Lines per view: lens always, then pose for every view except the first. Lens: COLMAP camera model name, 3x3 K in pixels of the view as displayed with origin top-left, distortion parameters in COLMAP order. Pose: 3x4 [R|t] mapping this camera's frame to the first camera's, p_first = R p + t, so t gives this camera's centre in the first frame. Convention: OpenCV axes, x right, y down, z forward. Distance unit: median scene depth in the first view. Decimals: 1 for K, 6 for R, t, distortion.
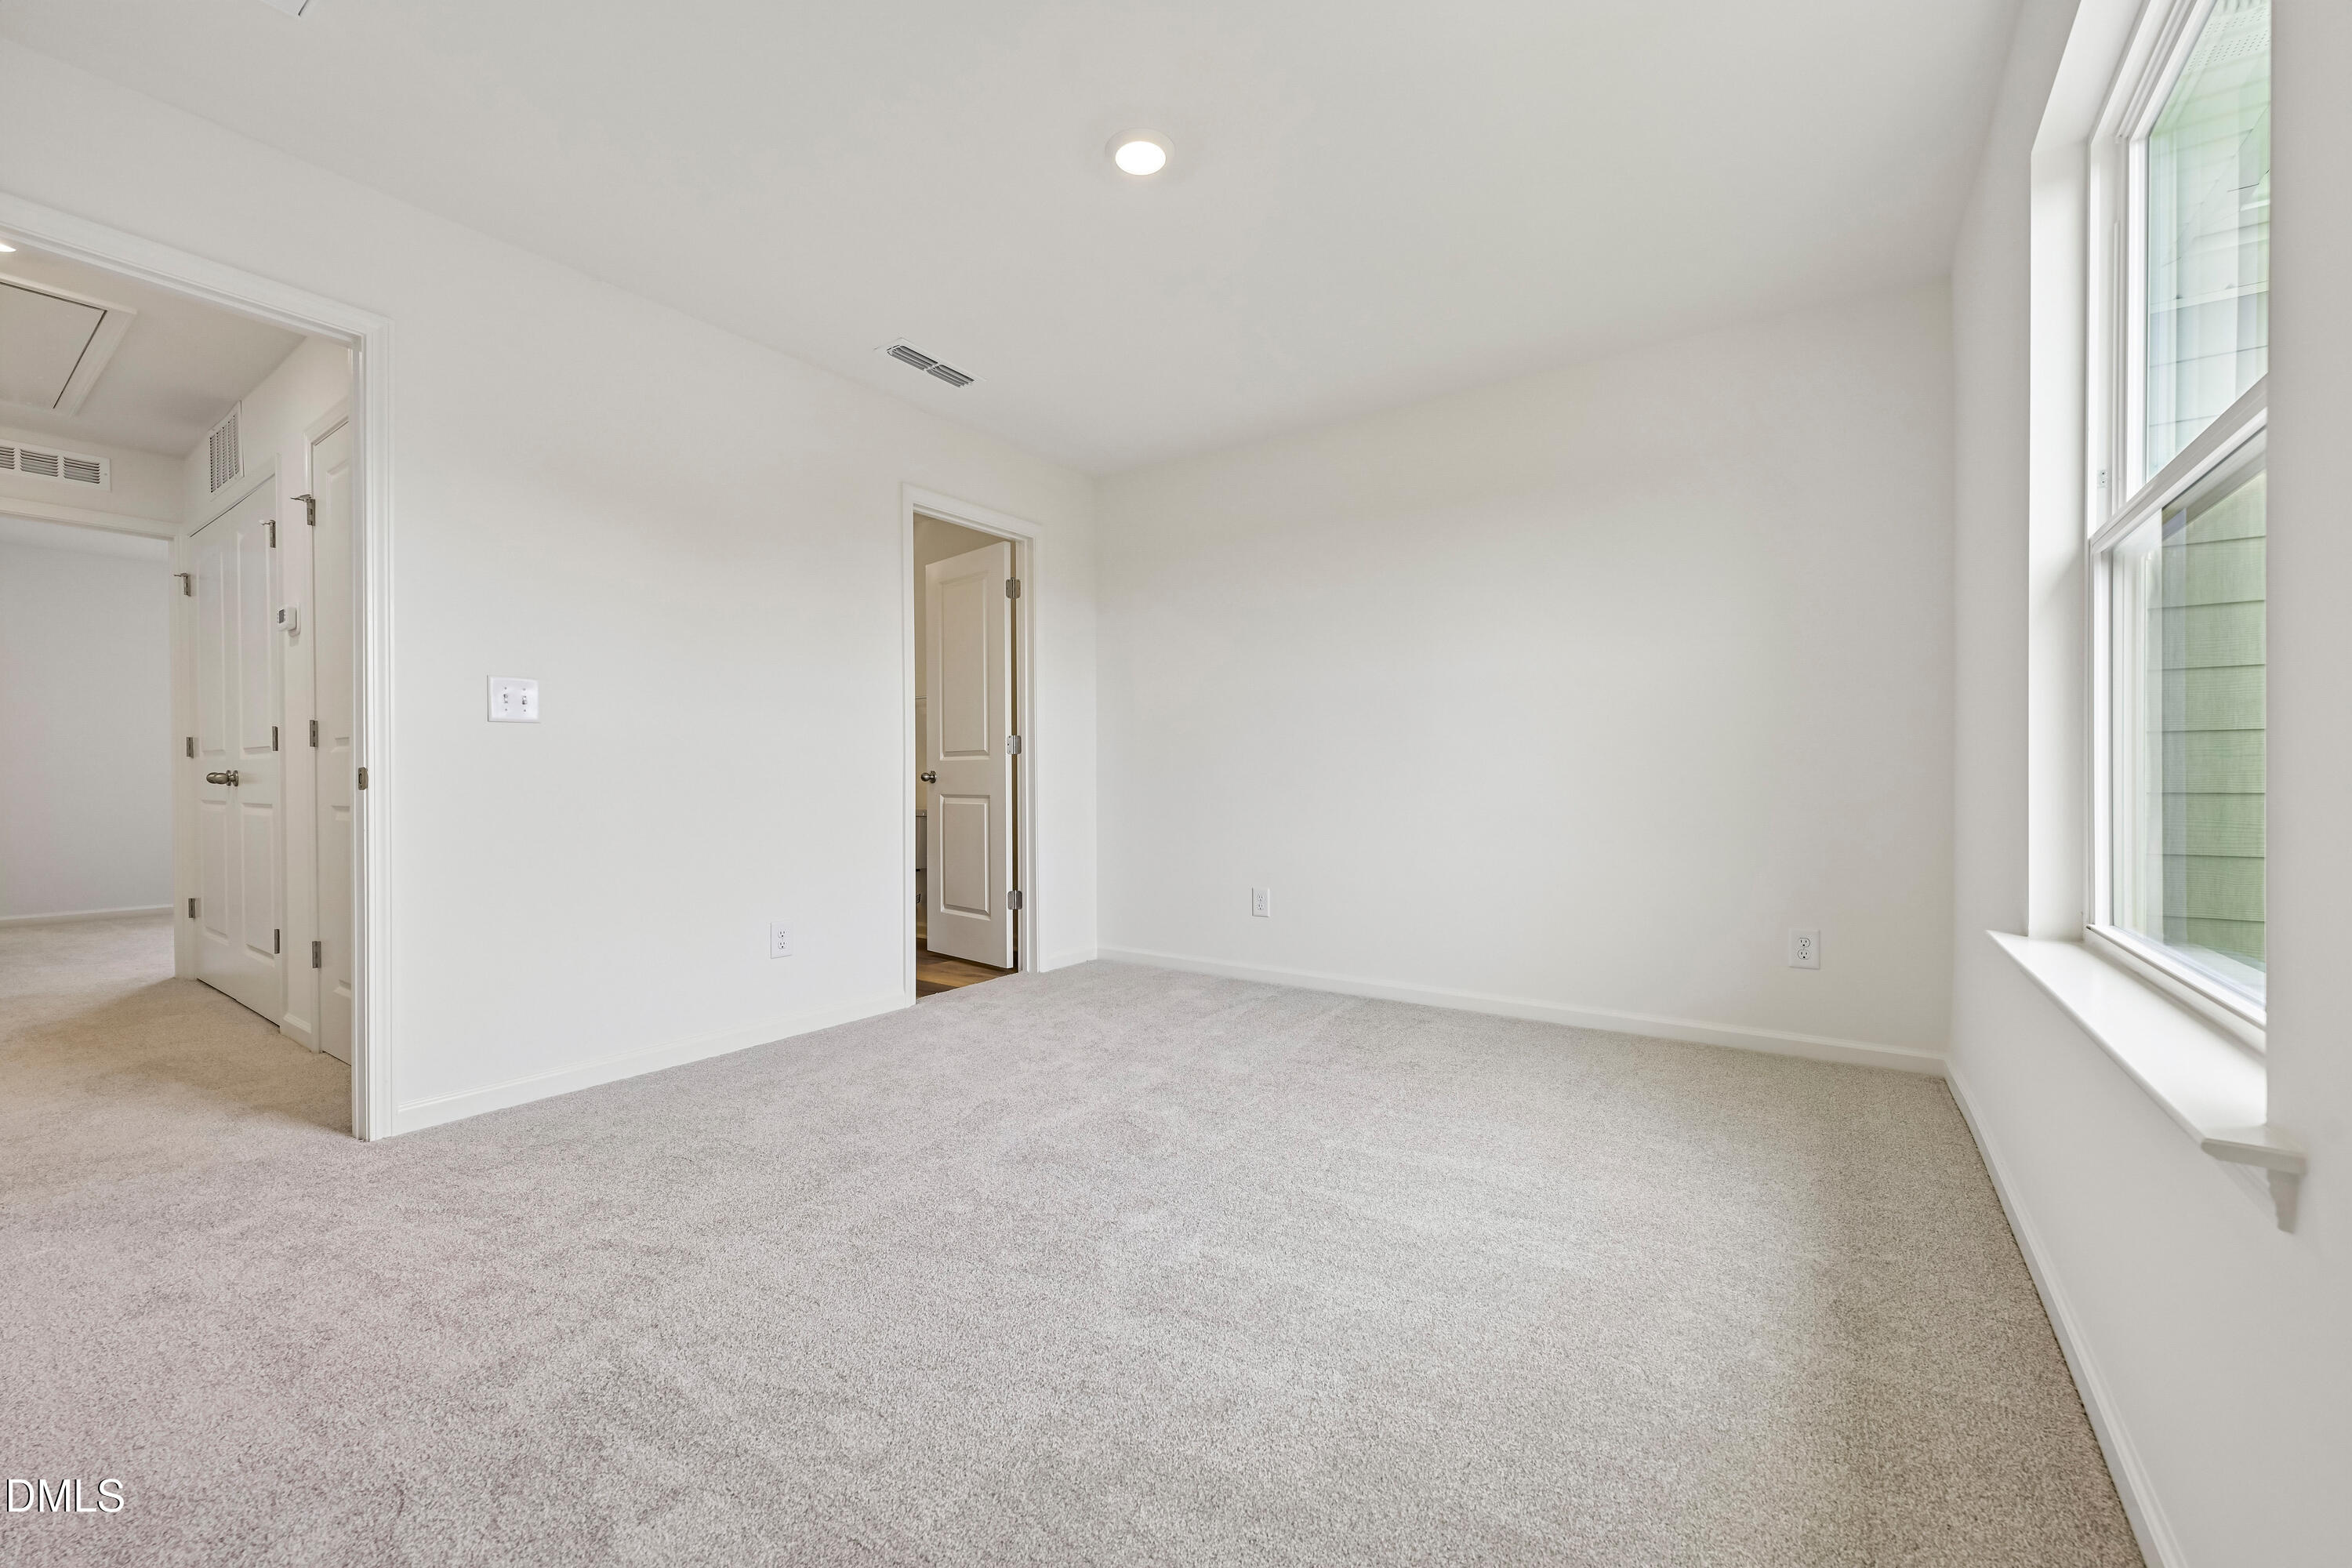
lens RADIAL K [[932.3, 0, 1176.0], [0, 932.3, 784.0], [0, 0, 1]] dist [0.001588, -0.010556]
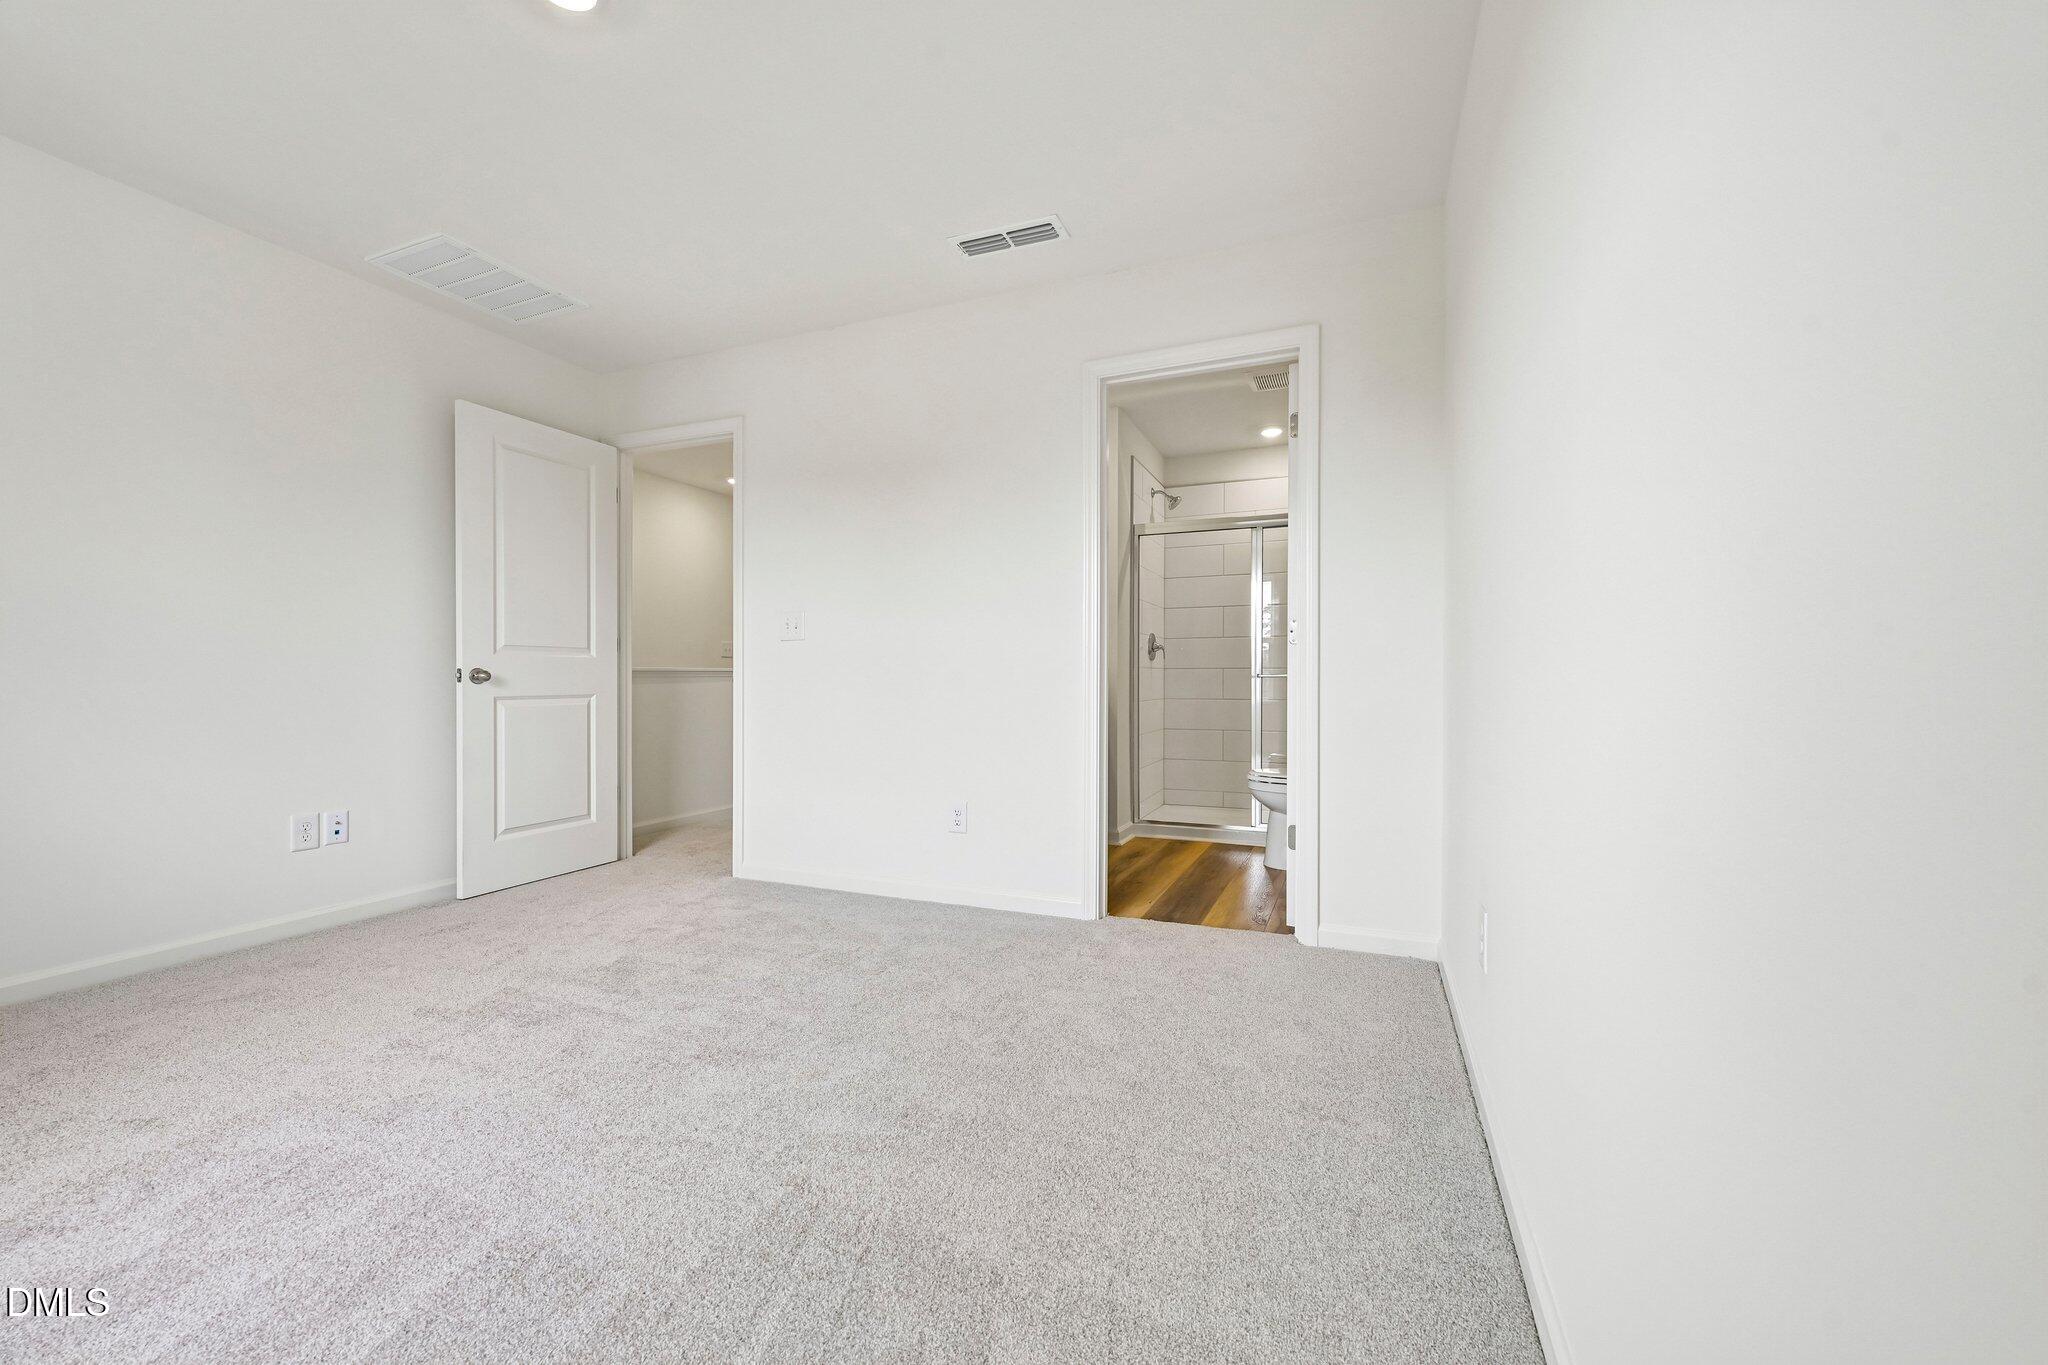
lens RADIAL K [[811.8, 0, 1024.0], [0, 811.8, 682.5], [0, 0, 1]] dist [0.001588, -0.010556]
pose [[0.207285, 0.002966, -0.978276, 0.541718], [-0.009156, 0.999957, 0.001092, 0.001848], [0.978238, 0.008731, 0.207304, 0.835101]]
